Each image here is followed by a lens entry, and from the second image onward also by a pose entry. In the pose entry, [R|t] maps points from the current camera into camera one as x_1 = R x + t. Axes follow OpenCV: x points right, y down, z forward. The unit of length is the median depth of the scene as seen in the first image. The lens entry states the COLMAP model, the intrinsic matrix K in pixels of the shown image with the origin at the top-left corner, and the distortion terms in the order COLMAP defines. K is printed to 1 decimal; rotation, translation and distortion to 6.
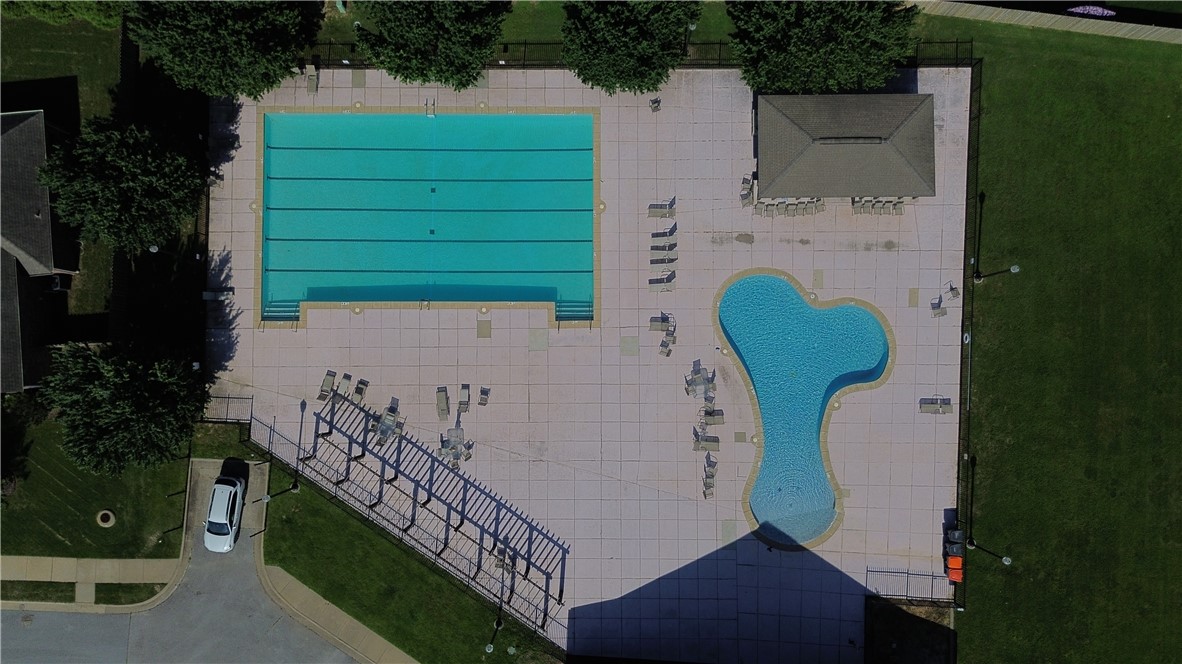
lens RADIAL K [[832.6, 0, 591.0], [0, 832.6, 332.0], [0, 0, 1]] dist [0.072819, -0.071762]
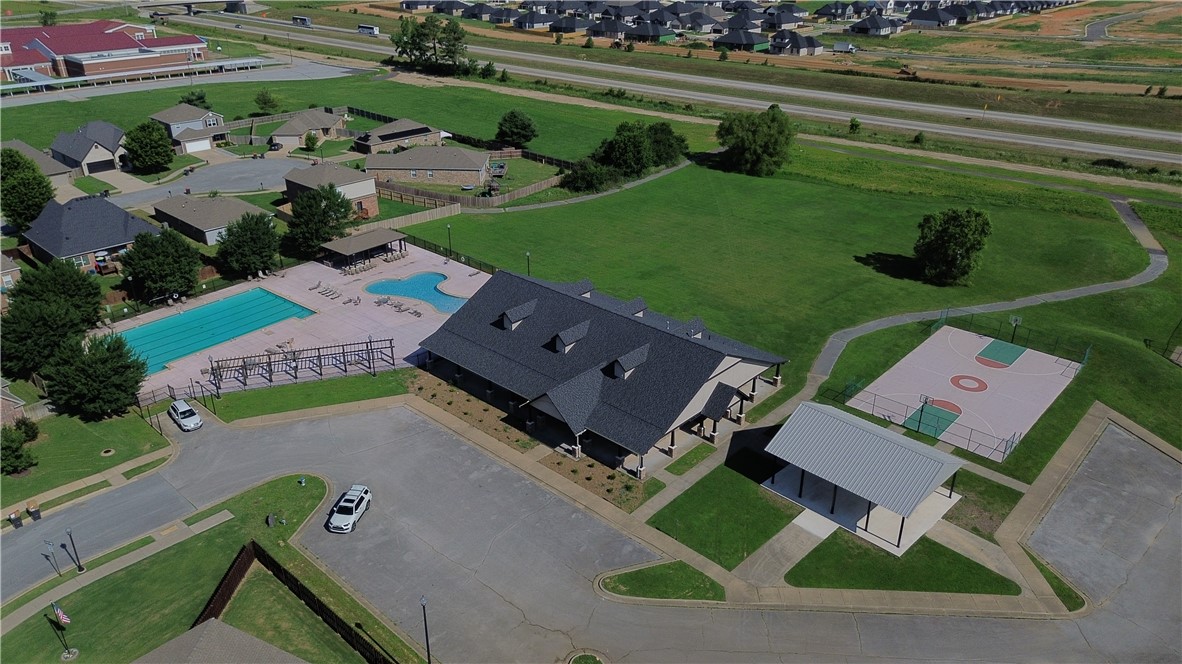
lens RADIAL K [[832.6, 0, 591.0], [0, 832.6, 332.0], [0, 0, 1]] dist [0.072819, -0.071762]
pose [[0.634812, -0.332892, 0.697278, -0.973298], [0.771276, 0.327126, -0.546005, 1.562125], [-0.046337, 0.884405, 0.464415, 0.099859]]
